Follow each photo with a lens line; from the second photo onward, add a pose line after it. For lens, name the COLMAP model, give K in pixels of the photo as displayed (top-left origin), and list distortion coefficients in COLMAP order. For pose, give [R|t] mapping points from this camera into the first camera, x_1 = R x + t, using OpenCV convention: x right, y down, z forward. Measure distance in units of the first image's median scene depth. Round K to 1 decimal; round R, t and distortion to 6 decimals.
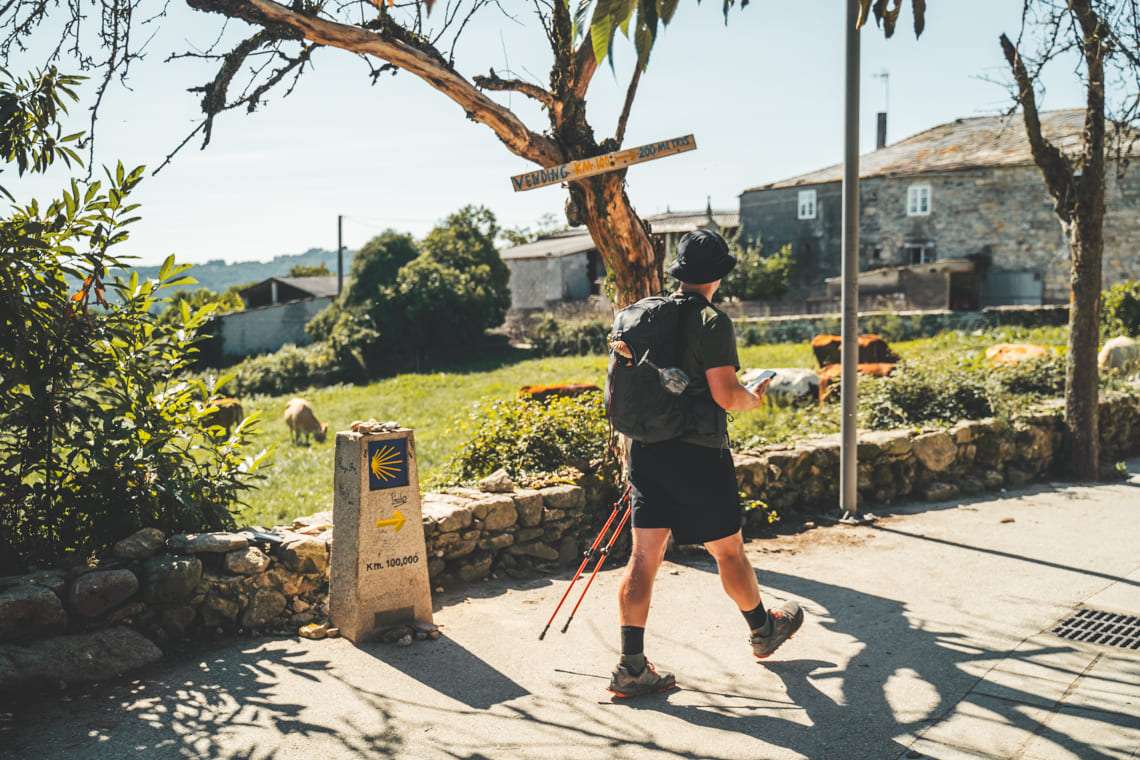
lens RADIAL K [[1199.5, 0, 570.0], [0, 1199.5, 380.0], [0, 0, 1]] dist [-0.033302, -0.007591]
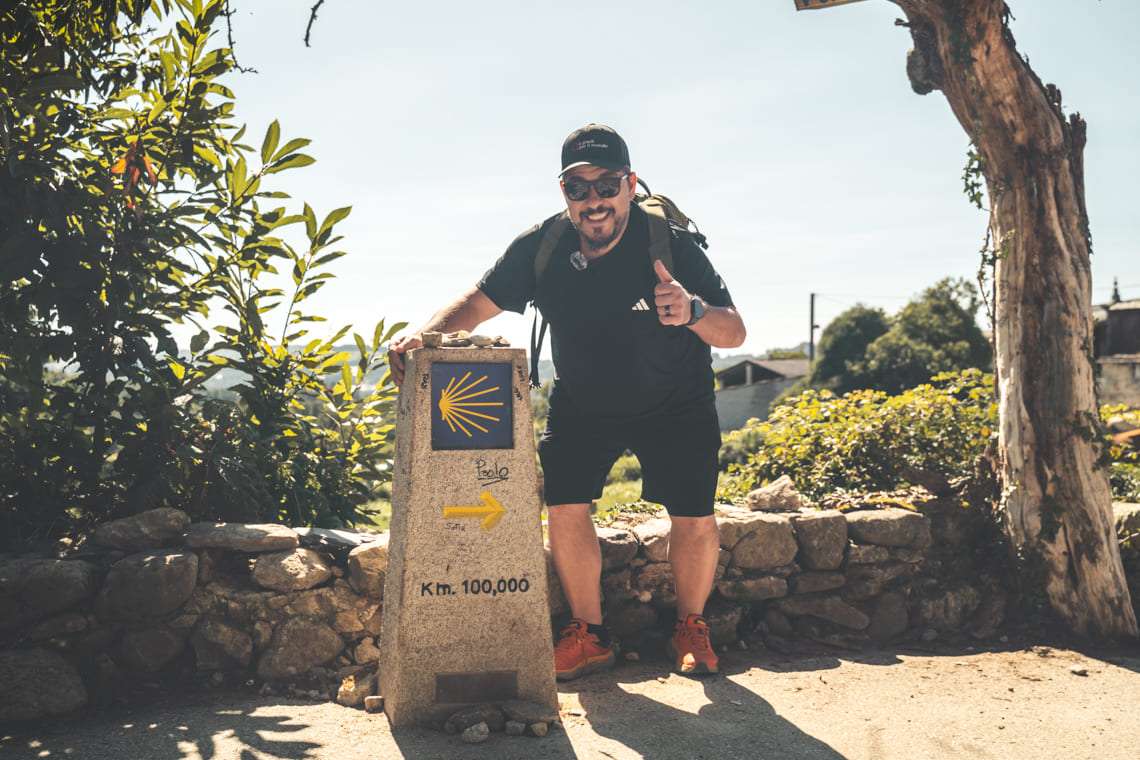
lens RADIAL K [[1199.5, 0, 570.0], [0, 1199.5, 380.0], [0, 0, 1]] dist [-0.033302, -0.007591]
pose [[0.920651, 0.010443, -0.390246, 0.078205], [-0.040101, 0.996884, -0.067930, 0.069233], [0.388320, 0.078189, 0.918201, 0.372613]]
